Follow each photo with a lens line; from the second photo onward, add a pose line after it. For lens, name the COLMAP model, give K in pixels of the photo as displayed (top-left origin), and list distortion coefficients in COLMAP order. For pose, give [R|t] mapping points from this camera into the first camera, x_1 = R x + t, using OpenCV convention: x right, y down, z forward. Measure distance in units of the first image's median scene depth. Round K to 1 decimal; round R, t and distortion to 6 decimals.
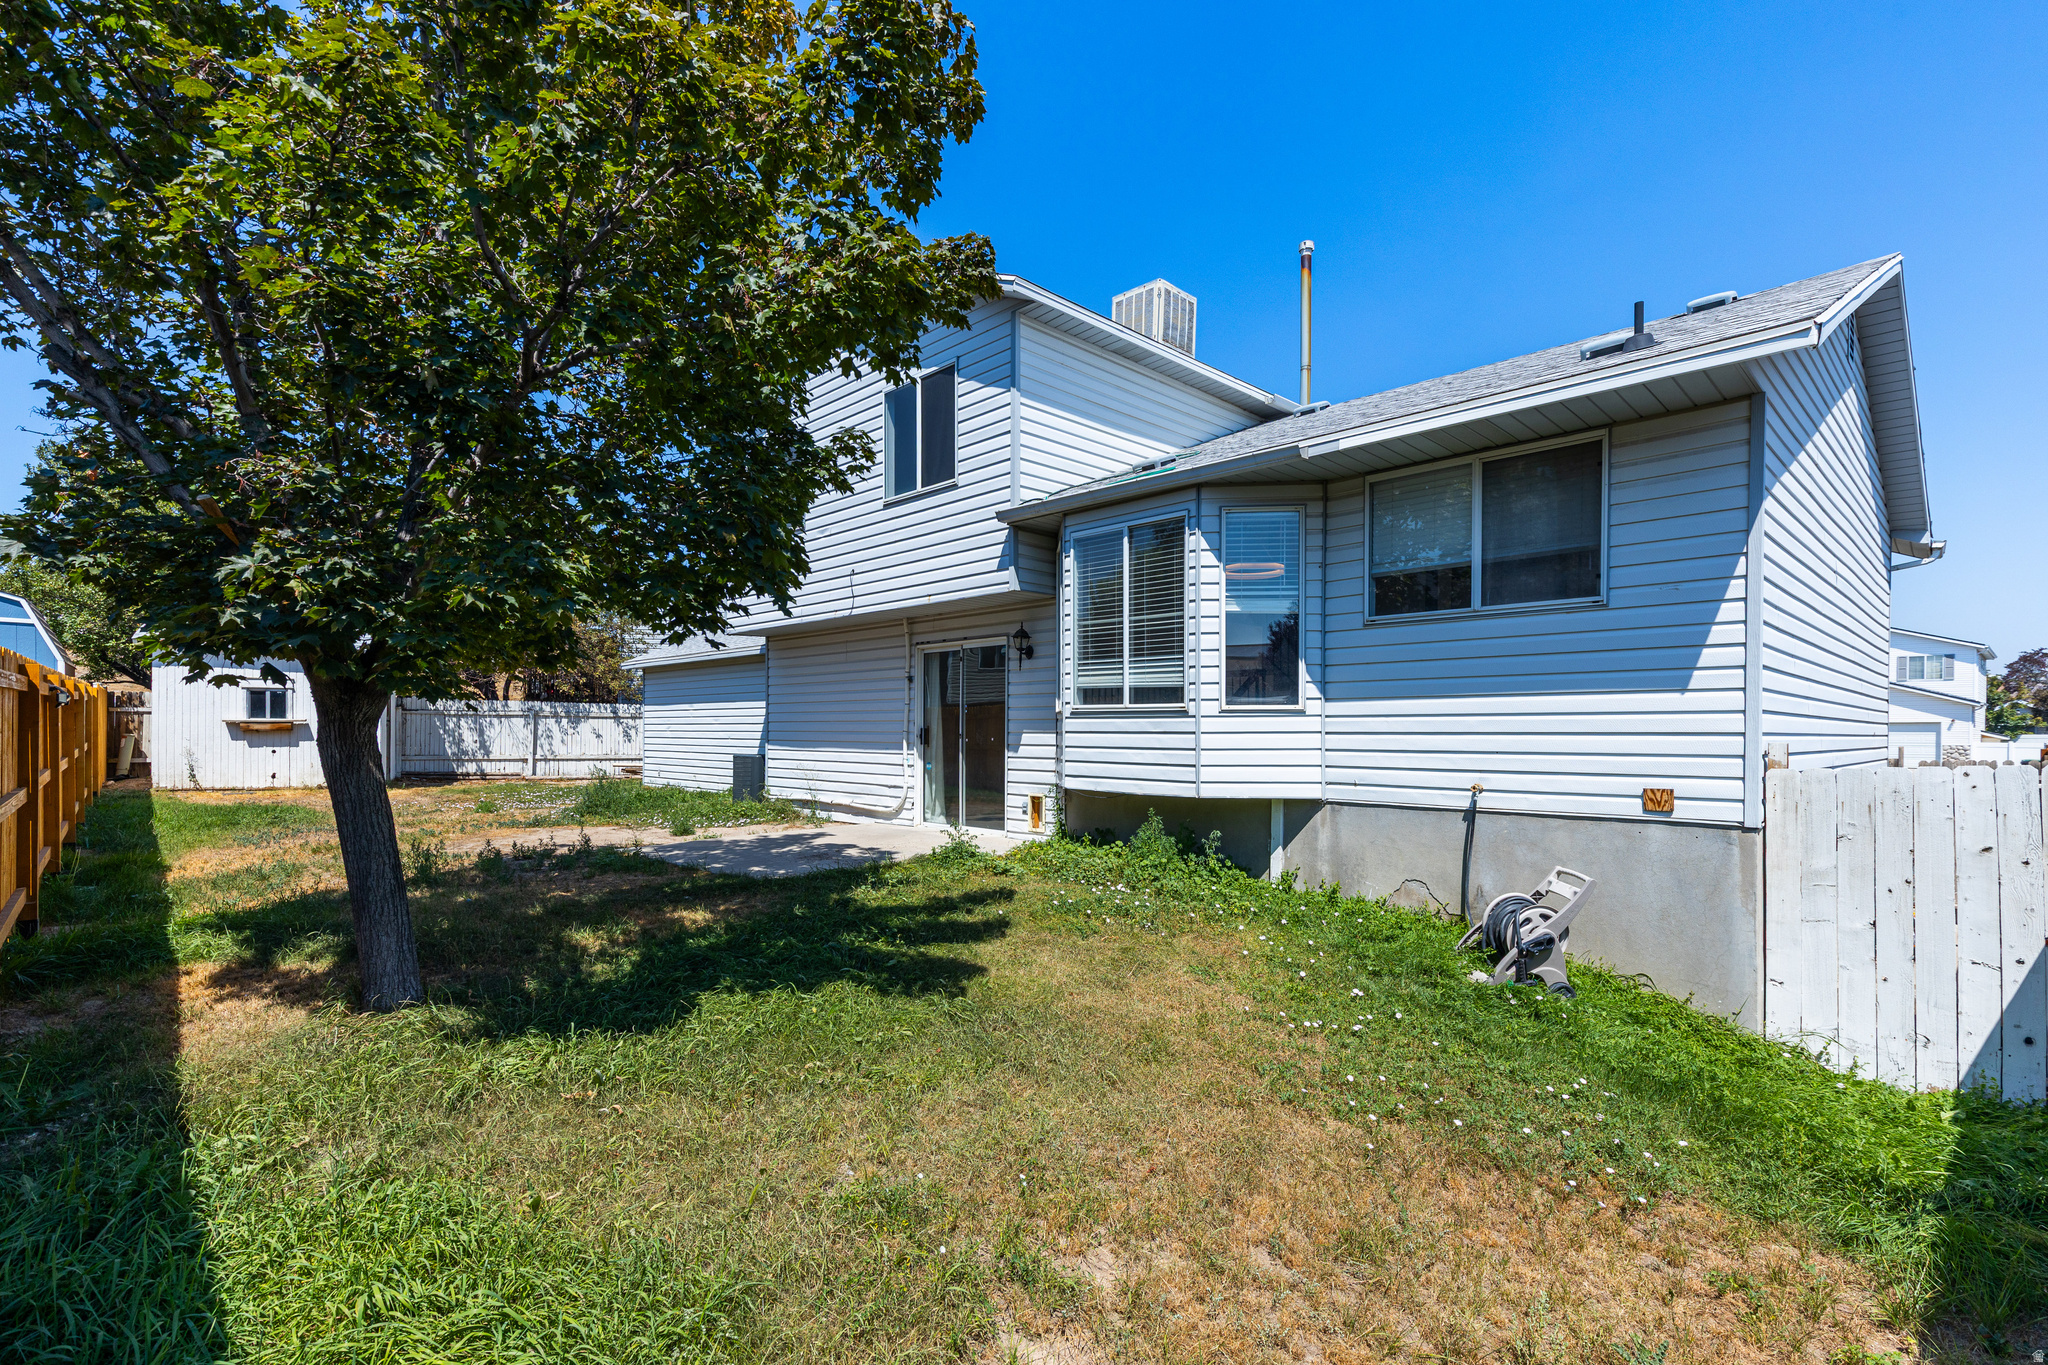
lens RADIAL K [[949.3, 0, 1032.9], [0, 949.3, 739.3], [0, 0, 1]] dist [0.000463, 0.000060]
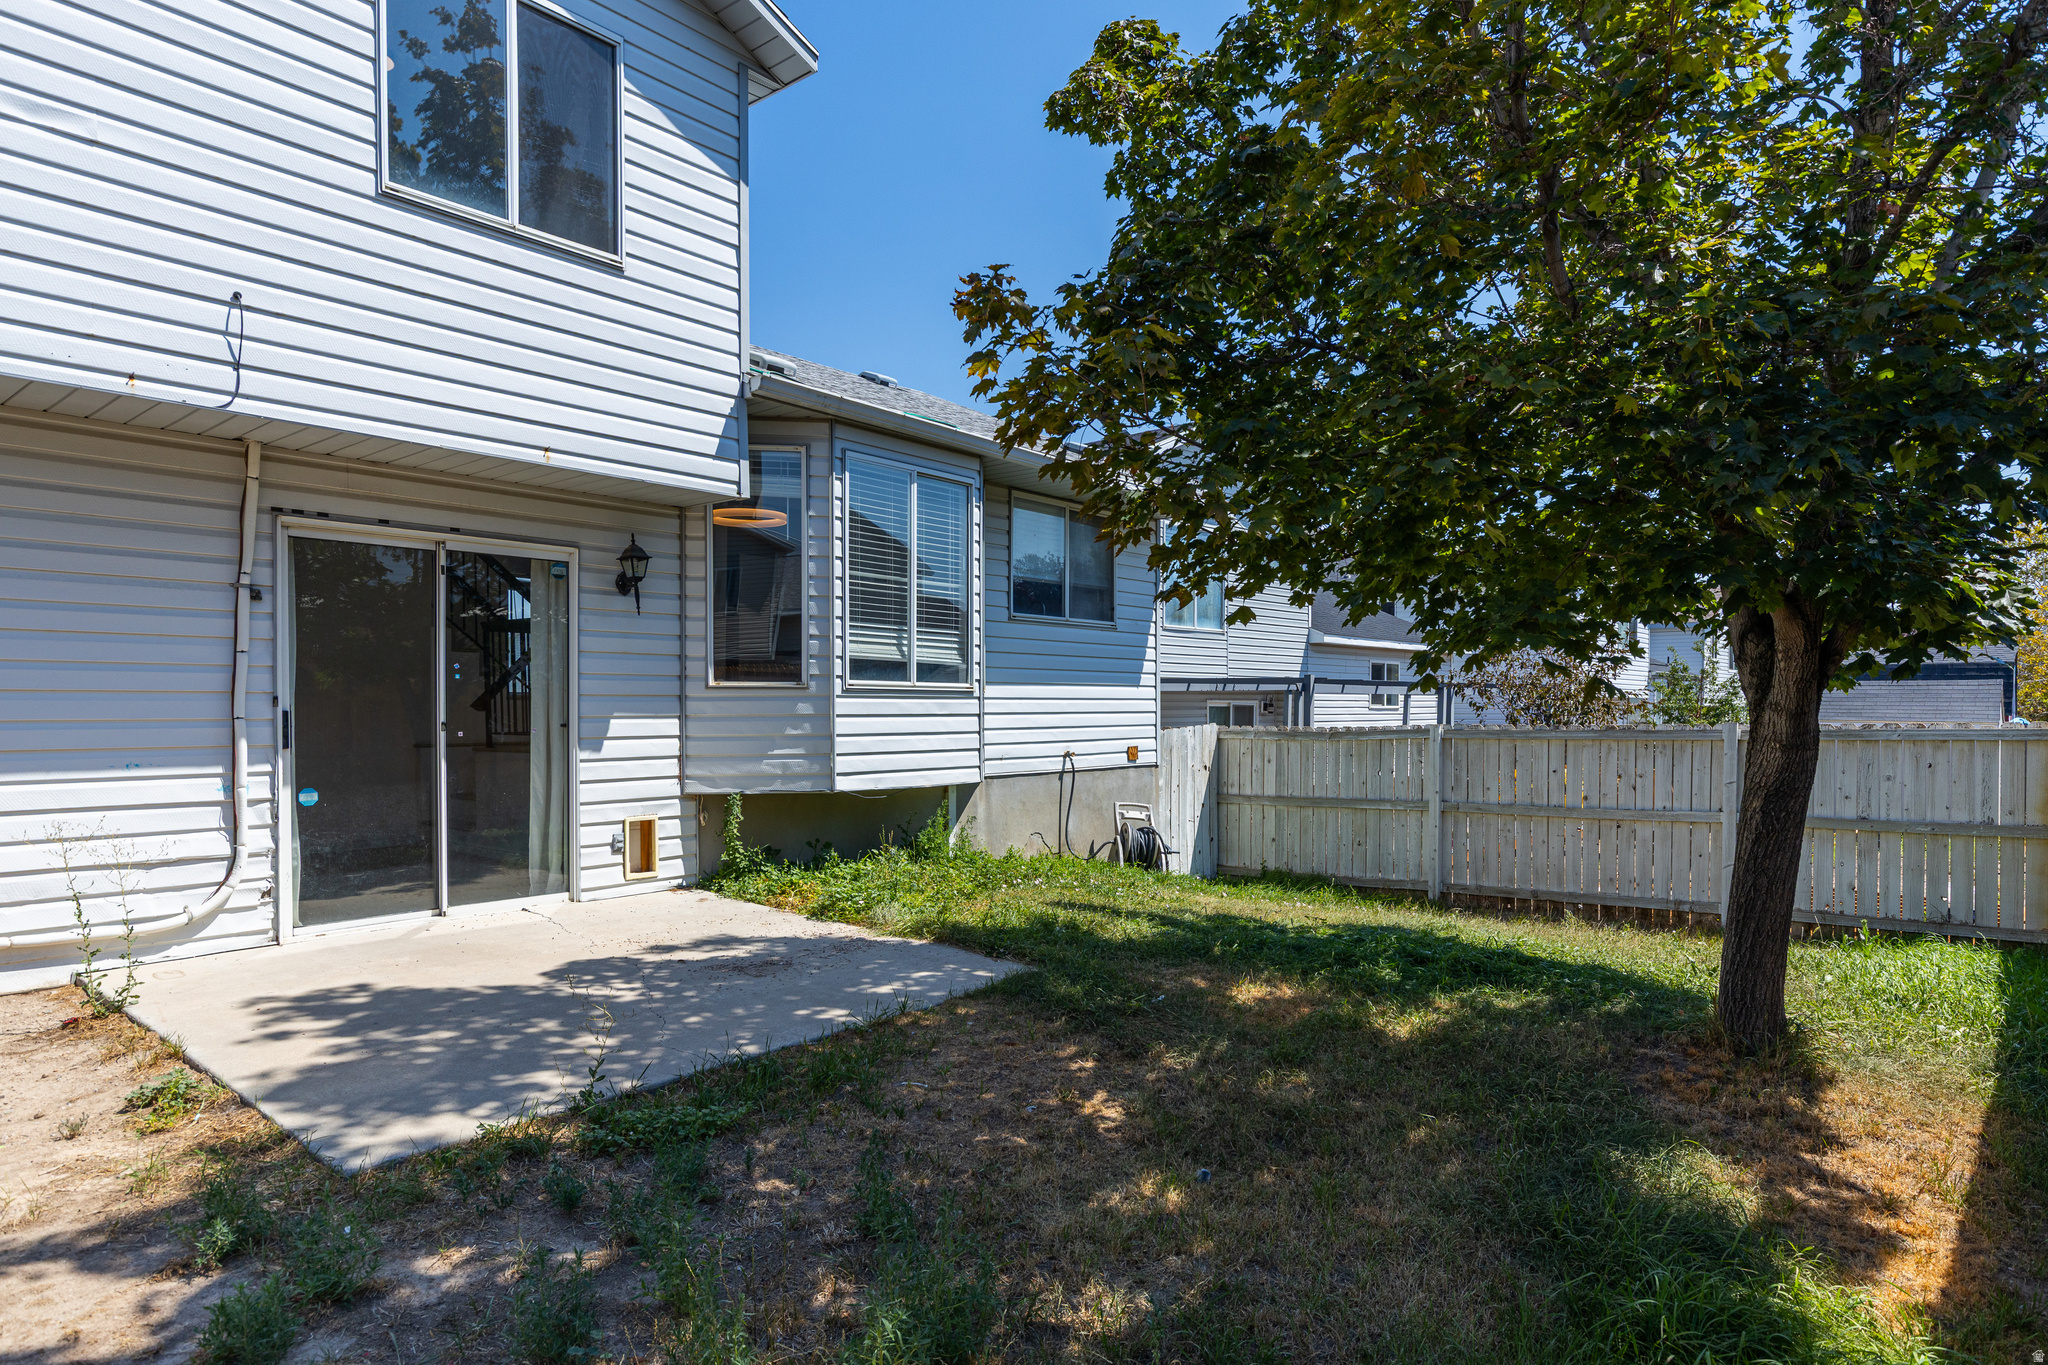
lens RADIAL K [[1180.7, 0, 1027.0], [0, 1180.7, 723.0], [0, 0, 1]] dist [0.000989, 0.000112]
pose [[-0.115273, -0.015065, 0.993220, -0.699884], [0.009811, 0.999819, 0.016303, -0.011822], [-0.993285, 0.011624, -0.115104, 0.747205]]
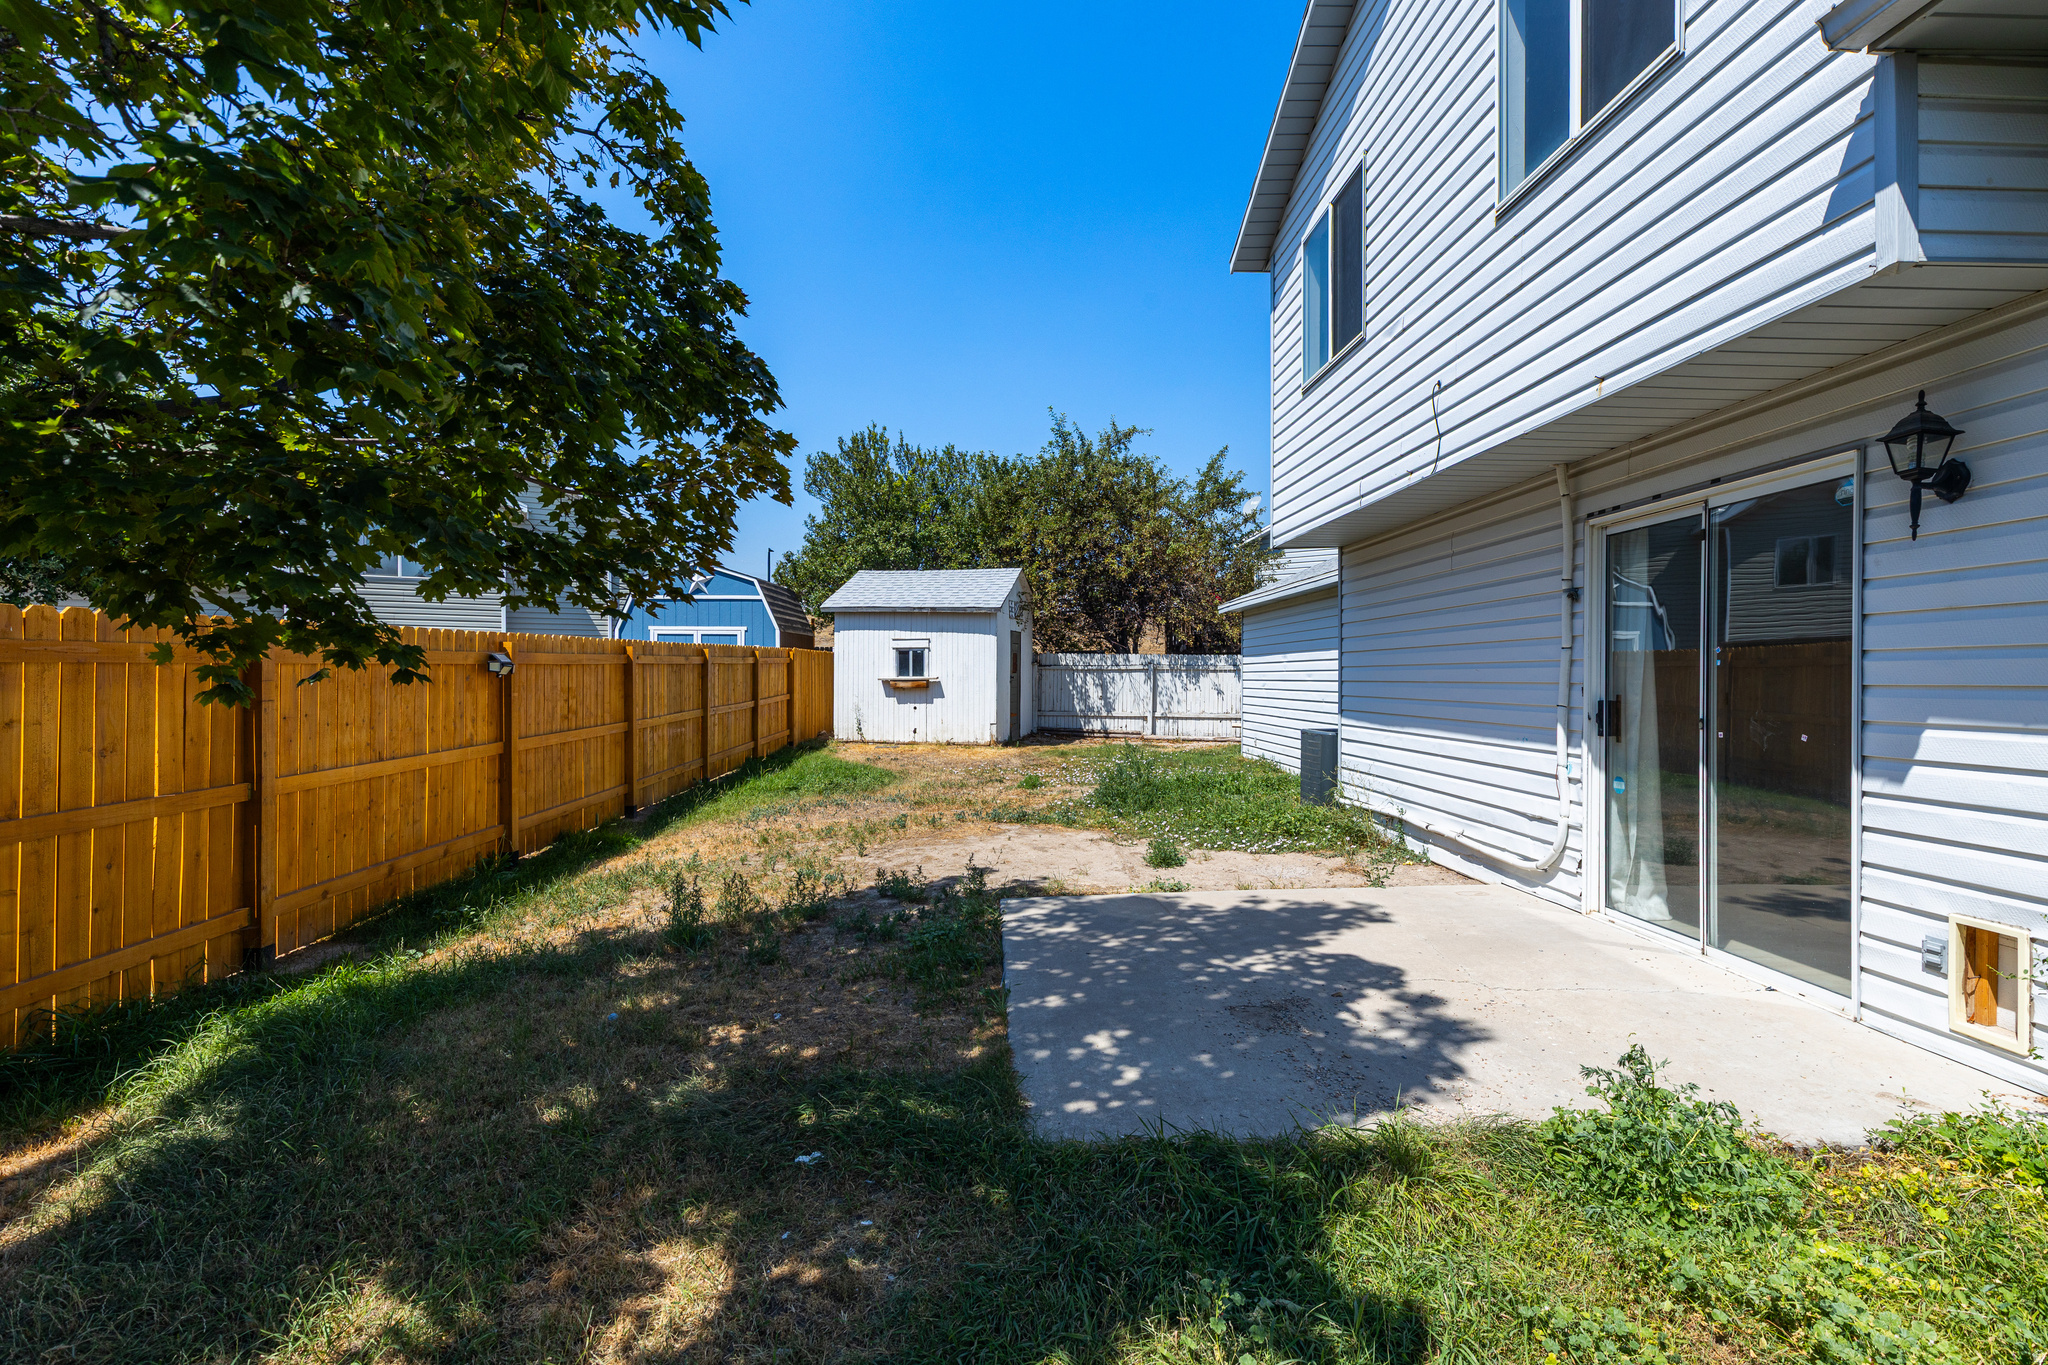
lens RADIAL K [[937.8, 0, 1034.1], [0, 937.8, 680.7], [0, 0, 1]] dist [0.004480, 0.000560]
pose [[0.750897, -0.003262, -0.660411, -0.023948], [-0.000632, 0.999984, -0.005658, -0.018916], [0.660419, 0.004666, 0.750883, 0.492624]]
